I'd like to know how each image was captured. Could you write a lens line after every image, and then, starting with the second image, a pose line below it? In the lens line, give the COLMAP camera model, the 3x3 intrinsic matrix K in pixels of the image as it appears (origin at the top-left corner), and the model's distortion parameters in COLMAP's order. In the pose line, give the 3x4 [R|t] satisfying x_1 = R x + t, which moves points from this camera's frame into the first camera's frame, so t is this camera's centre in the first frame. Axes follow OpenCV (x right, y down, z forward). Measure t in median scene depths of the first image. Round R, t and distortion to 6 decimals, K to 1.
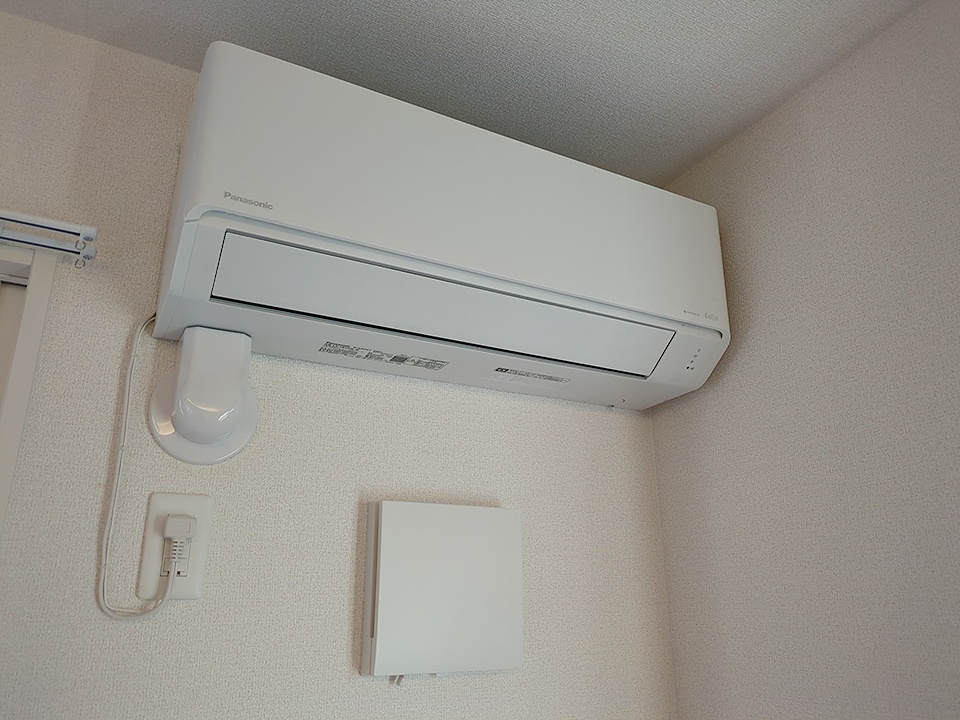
lens RADIAL K [[722.5, 0, 480.0], [0, 722.5, 363.8], [0, 0, 1]] dist [0.020318, -0.005011]
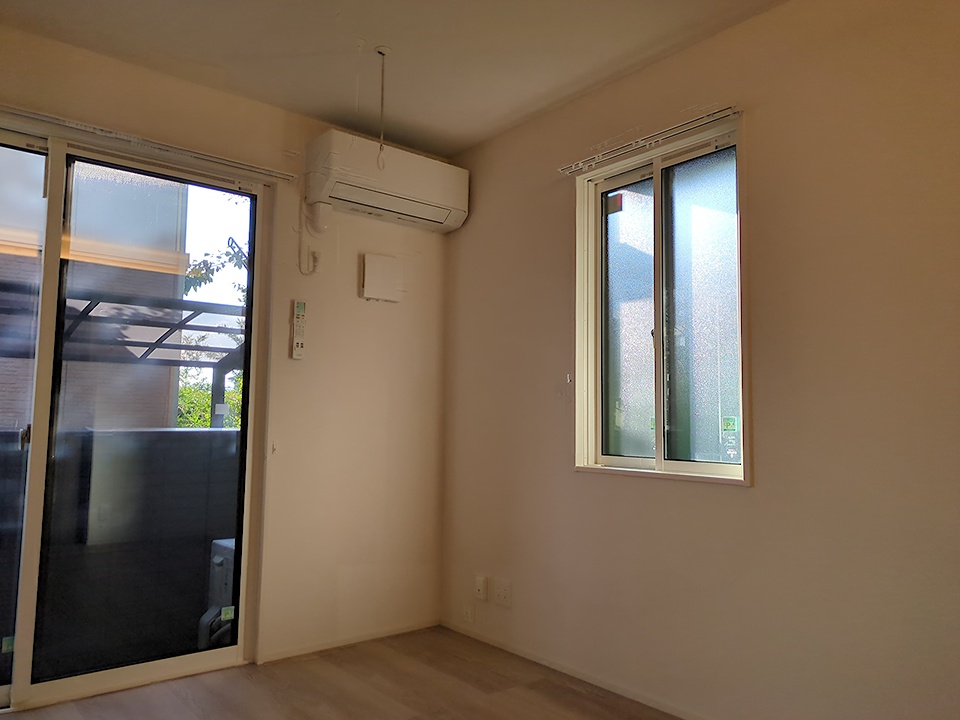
lens RADIAL K [[722.5, 0, 478.2], [0, 722.5, 361.0], [0, 0, 1]] dist [0.020318, -0.005011]
pose [[0.980058, 0.034034, 0.195776, -0.271938], [-0.079277, 0.970390, 0.228165, -0.160112], [-0.182213, -0.239135, 0.953736, -2.693401]]
